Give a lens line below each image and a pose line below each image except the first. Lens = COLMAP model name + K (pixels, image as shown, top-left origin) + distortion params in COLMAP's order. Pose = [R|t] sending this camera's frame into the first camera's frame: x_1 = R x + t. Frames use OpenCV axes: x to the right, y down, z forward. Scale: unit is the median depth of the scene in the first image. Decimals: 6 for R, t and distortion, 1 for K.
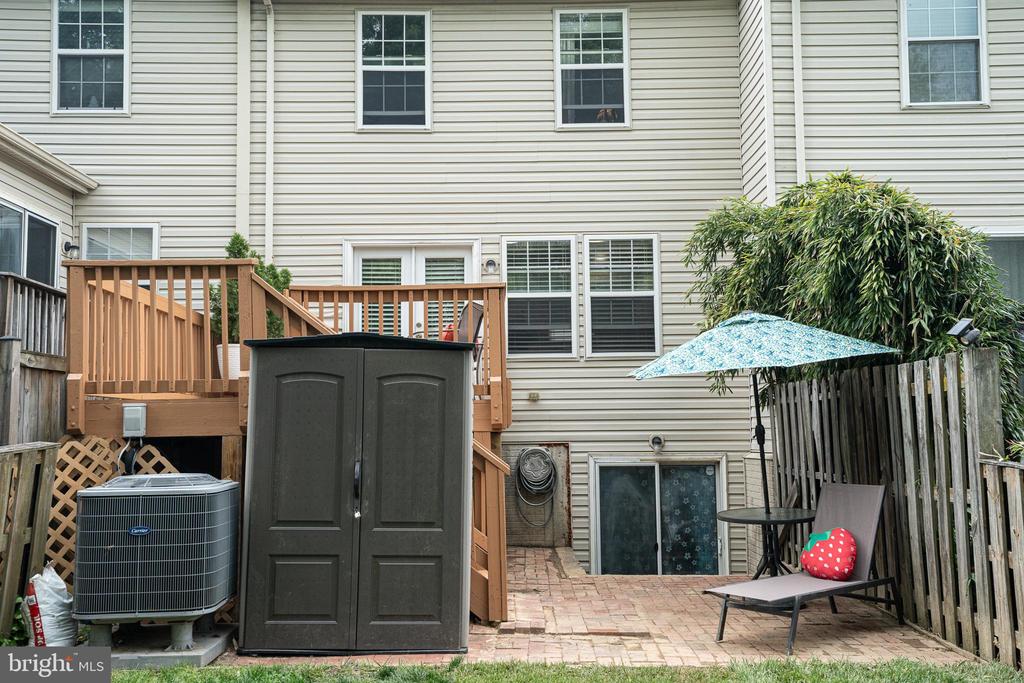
lens RADIAL K [[999.9, 0, 512.2], [0, 999.9, 342.6], [0, 0, 1]] dist [0.129643, 0.000000]
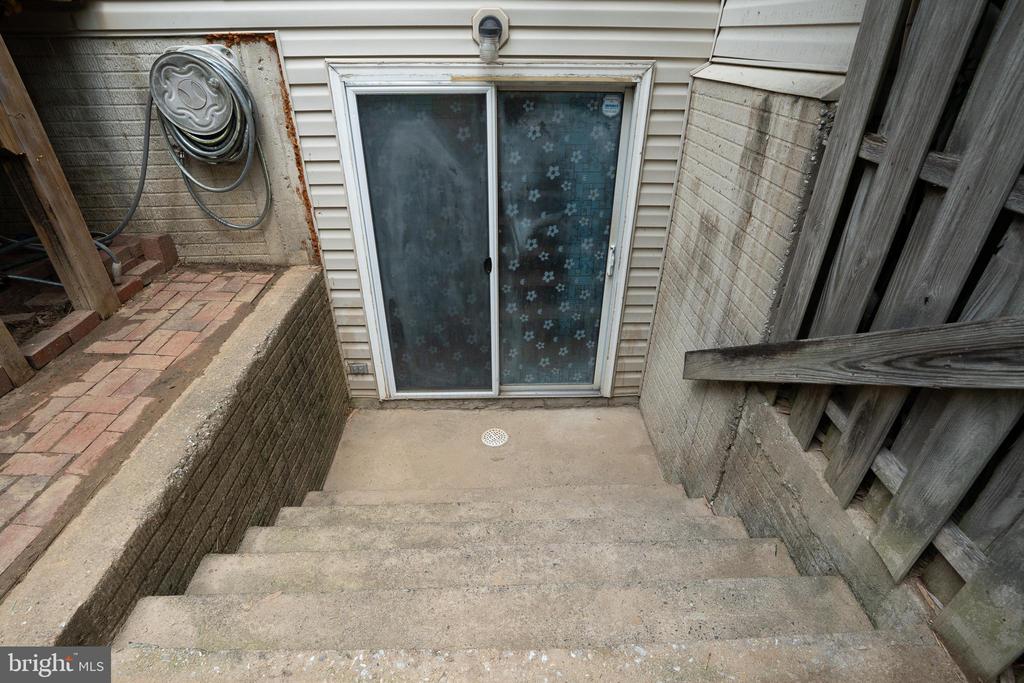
lens RADIAL K [[514.1, 0, 515.5], [0, 514.1, 342.2], [0, 0, 1]] dist [-0.027255, 0.001205]
pose [[0.999748, 0.018550, -0.012670, 0.160153], [-0.007016, 0.793632, 0.608357, 0.073968], [0.021340, -0.608115, 0.793562, 0.762710]]
